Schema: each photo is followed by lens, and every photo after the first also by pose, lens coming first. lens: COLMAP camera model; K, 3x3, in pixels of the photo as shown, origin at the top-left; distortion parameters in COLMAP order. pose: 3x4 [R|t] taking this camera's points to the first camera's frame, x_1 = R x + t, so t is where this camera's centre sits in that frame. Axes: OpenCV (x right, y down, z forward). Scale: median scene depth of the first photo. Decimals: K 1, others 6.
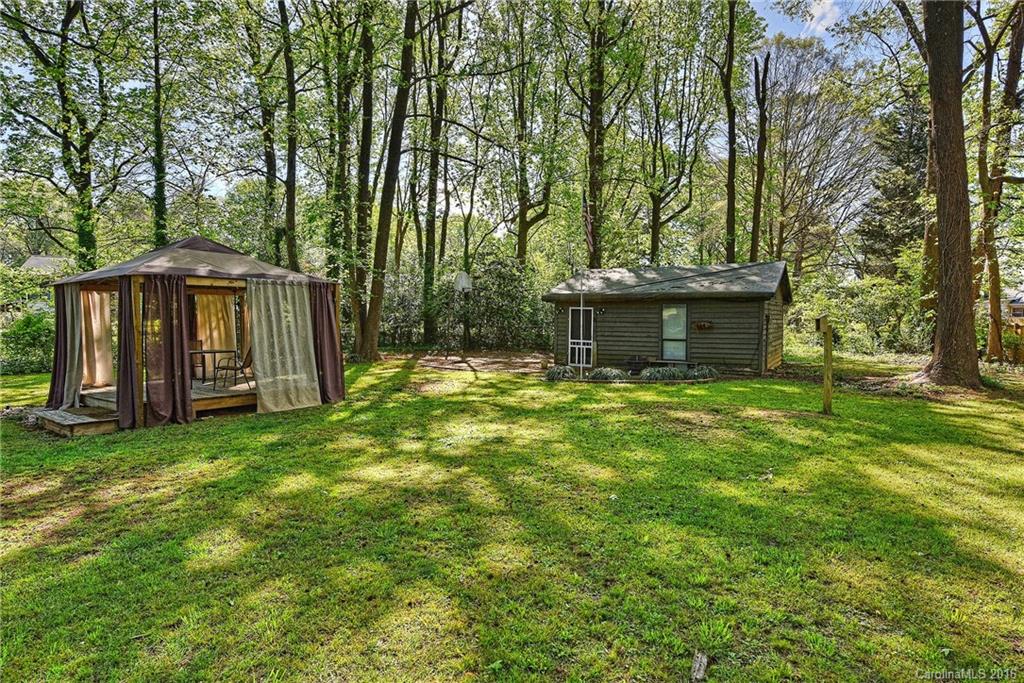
lens RADIAL K [[595.7, 0, 511.8], [0, 595.7, 343.1], [0, 0, 1]] dist [-0.000226, -0.000680]
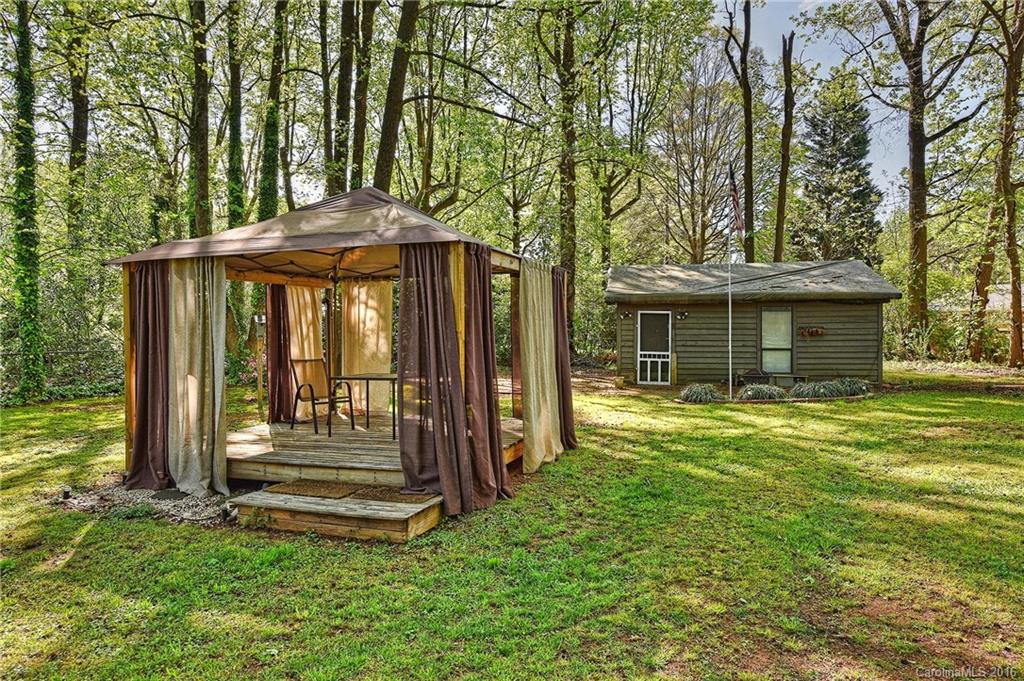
lens RADIAL K [[699.2, 0, 512.0], [0, 699.2, 337.6], [0, 0, 1]] dist [-0.003387, 0.000340]
pose [[0.951013, -0.010563, 0.308969, -0.370472], [0.019961, 0.999429, -0.027272, -0.002197], [-0.308505, 0.032103, 0.950681, 0.164528]]
